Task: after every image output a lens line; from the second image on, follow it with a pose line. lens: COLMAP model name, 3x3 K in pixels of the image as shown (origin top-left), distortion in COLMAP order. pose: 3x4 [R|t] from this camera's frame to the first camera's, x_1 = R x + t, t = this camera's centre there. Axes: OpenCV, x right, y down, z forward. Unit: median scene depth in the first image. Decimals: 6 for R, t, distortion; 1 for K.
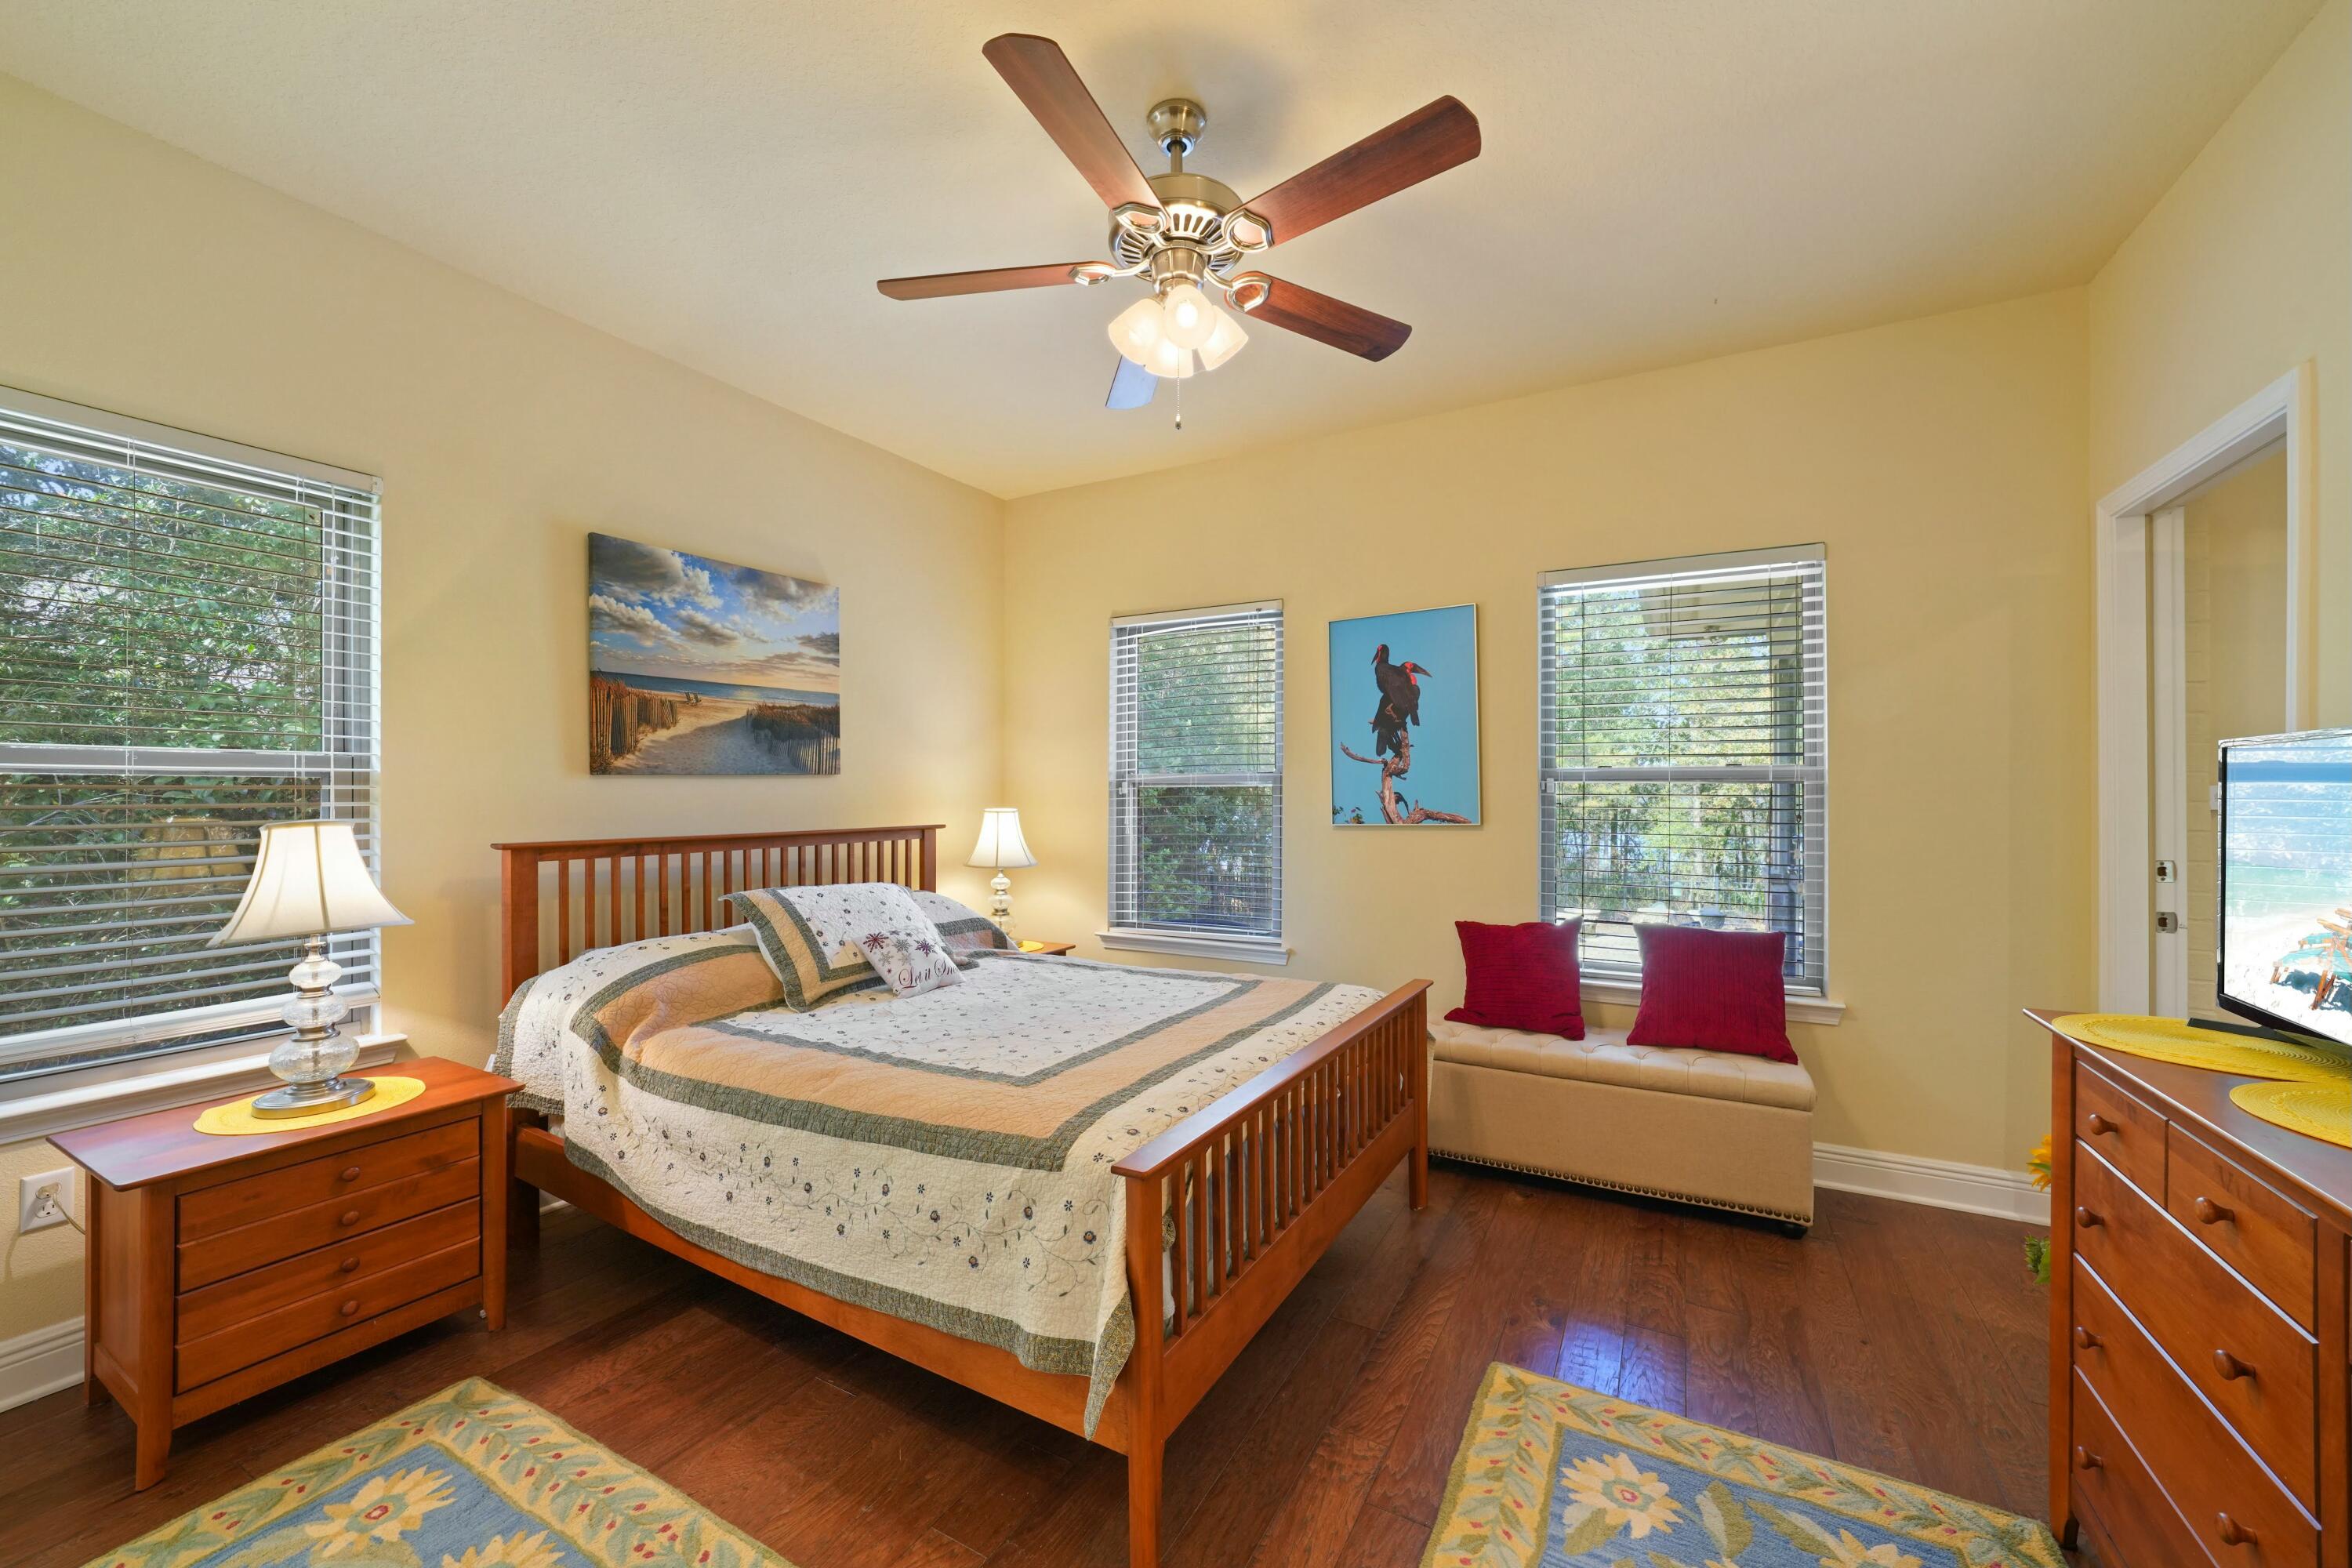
lens RADIAL K [[919.3, 0, 1181.1], [0, 919.3, 794.1], [0, 0, 1]] dist [-0.013247, 0.000325]
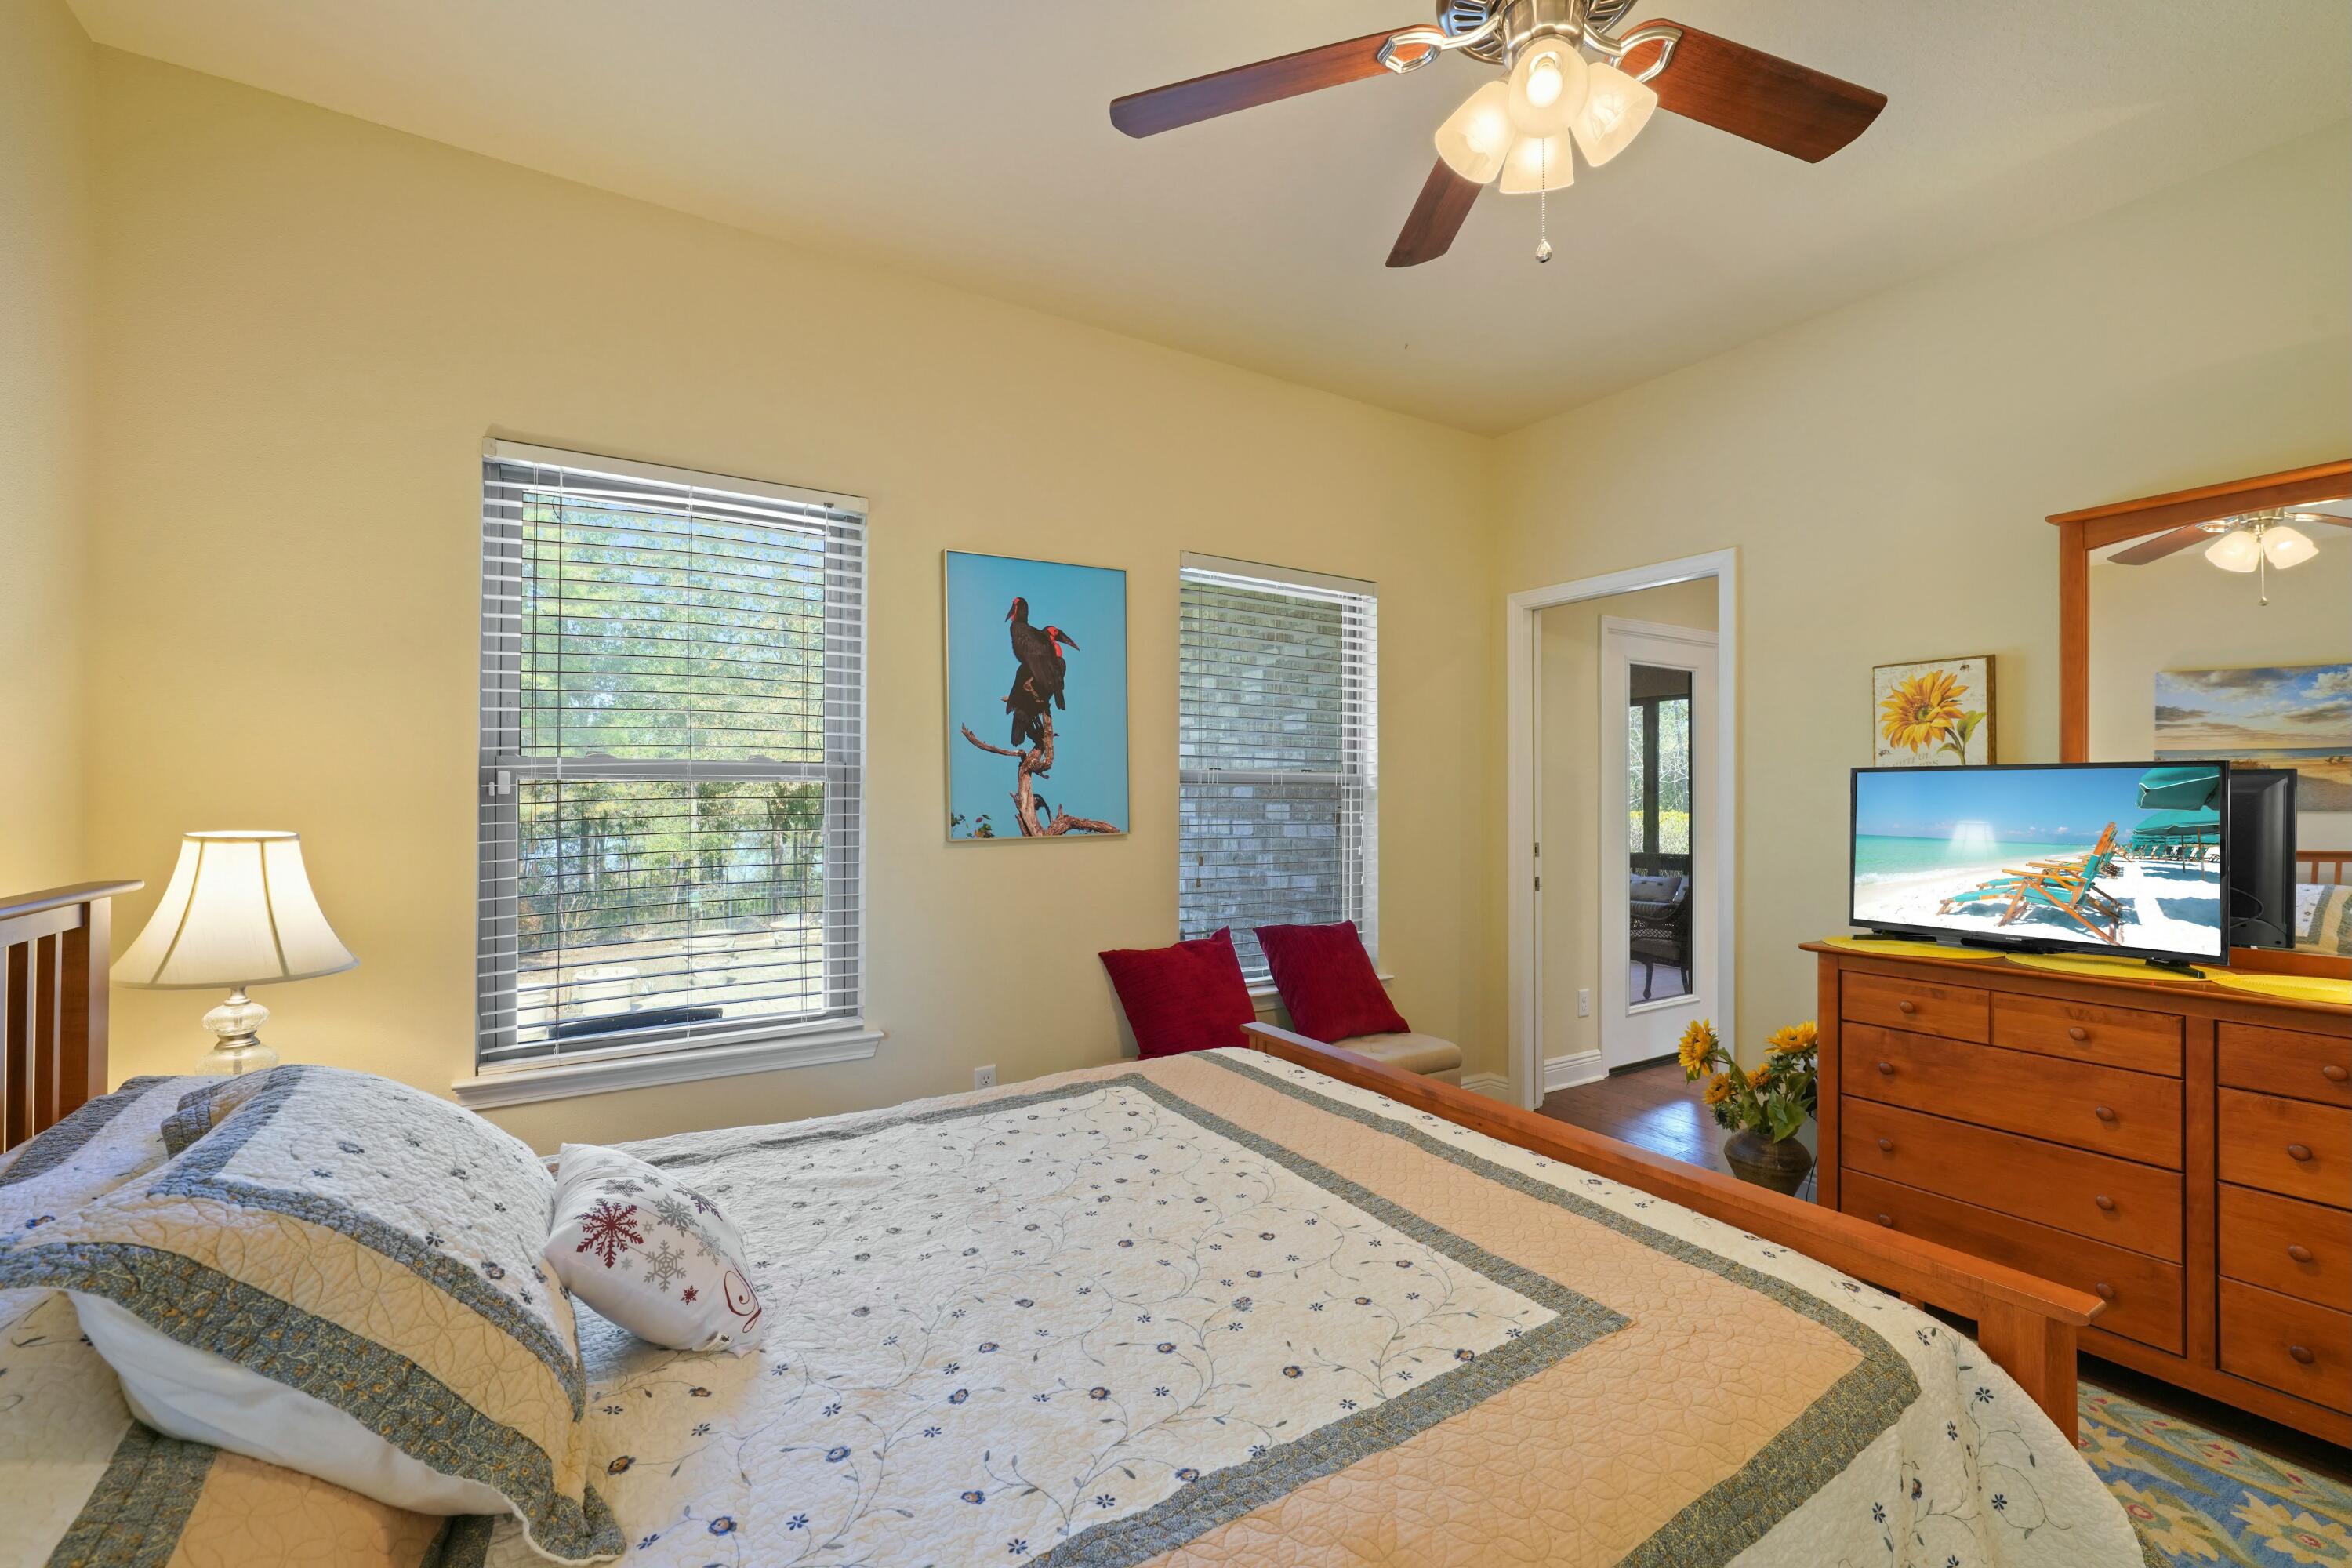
lens RADIAL K [[996.9, 0, 1175.3], [0, 996.9, 791.9], [0, 0, 1]] dist [-0.009758, 0.003187]
pose [[0.472859, 0.006612, 0.881113, -0.493883], [-0.002164, 0.999978, -0.006343, 0.000888], [-0.881136, 0.001092, 0.472862, 0.569380]]
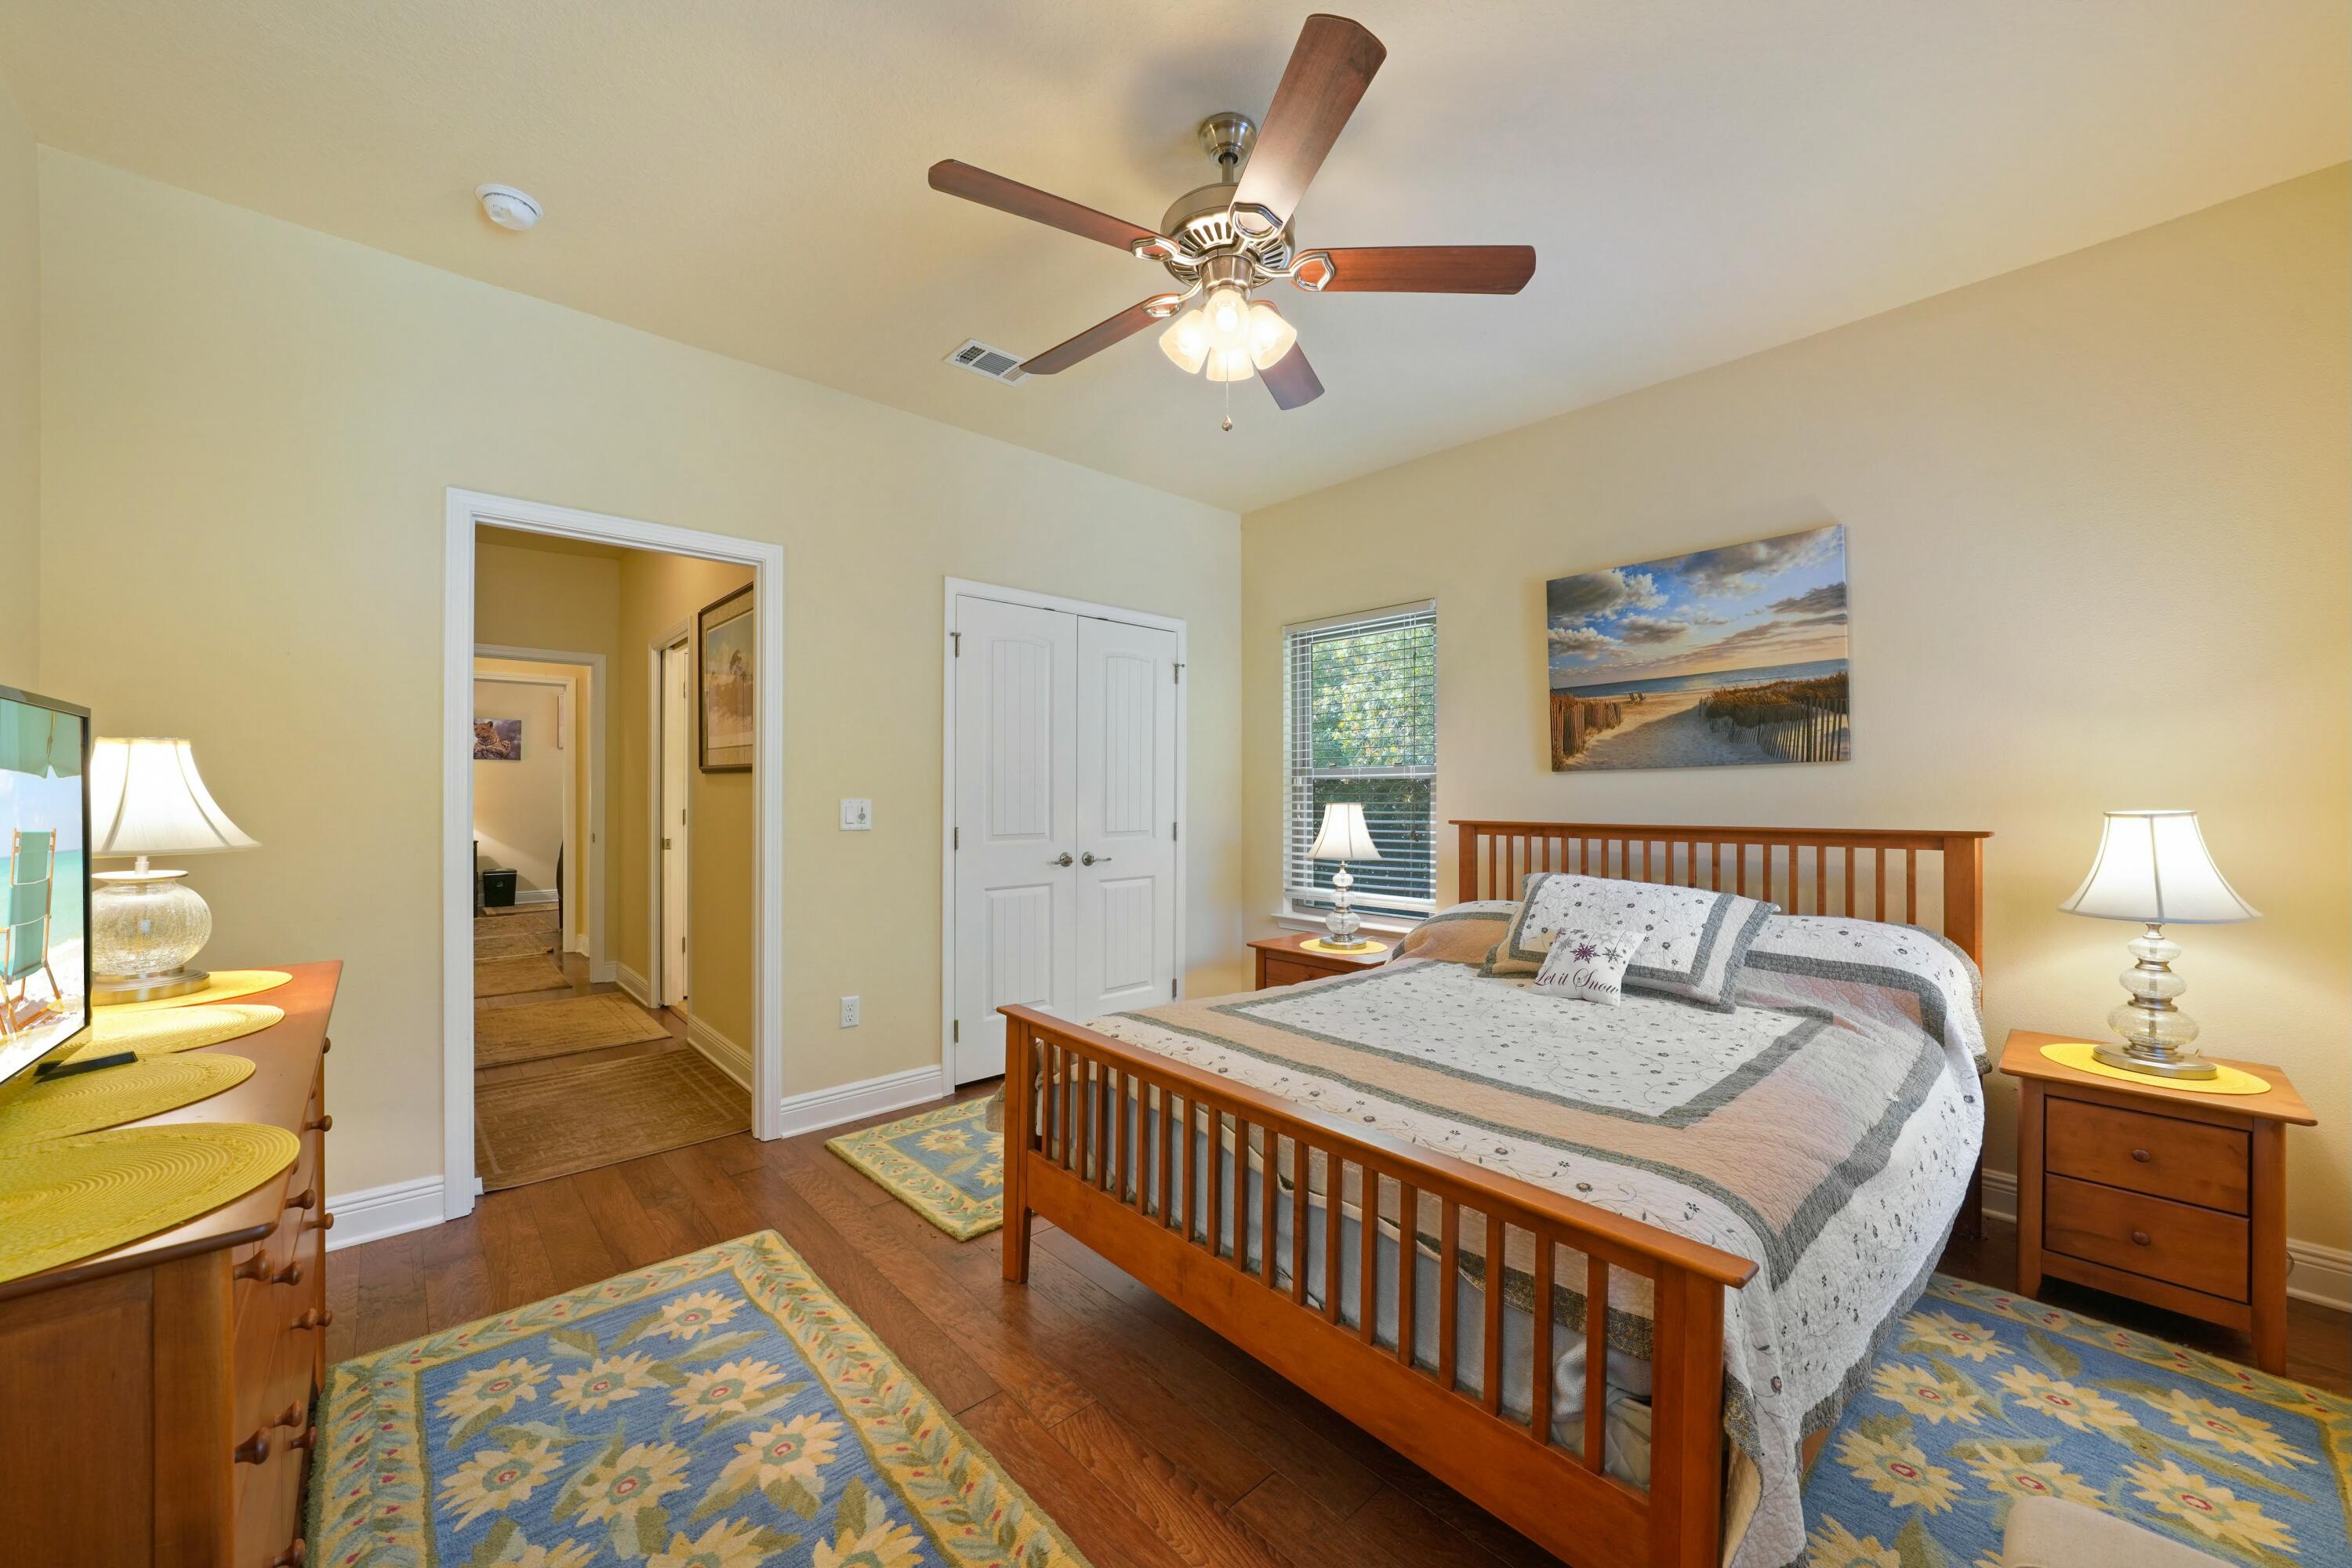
lens RADIAL K [[901.7, 0, 1172.9], [0, 901.7, 787.8], [0, 0, 1]] dist [-0.004010, -0.000031]
pose [[-0.328406, -0.004989, -0.944523, 0.625892], [0.001236, 0.999983, -0.005711, 0.006509], [0.944536, -0.003043, -0.328395, 0.812856]]
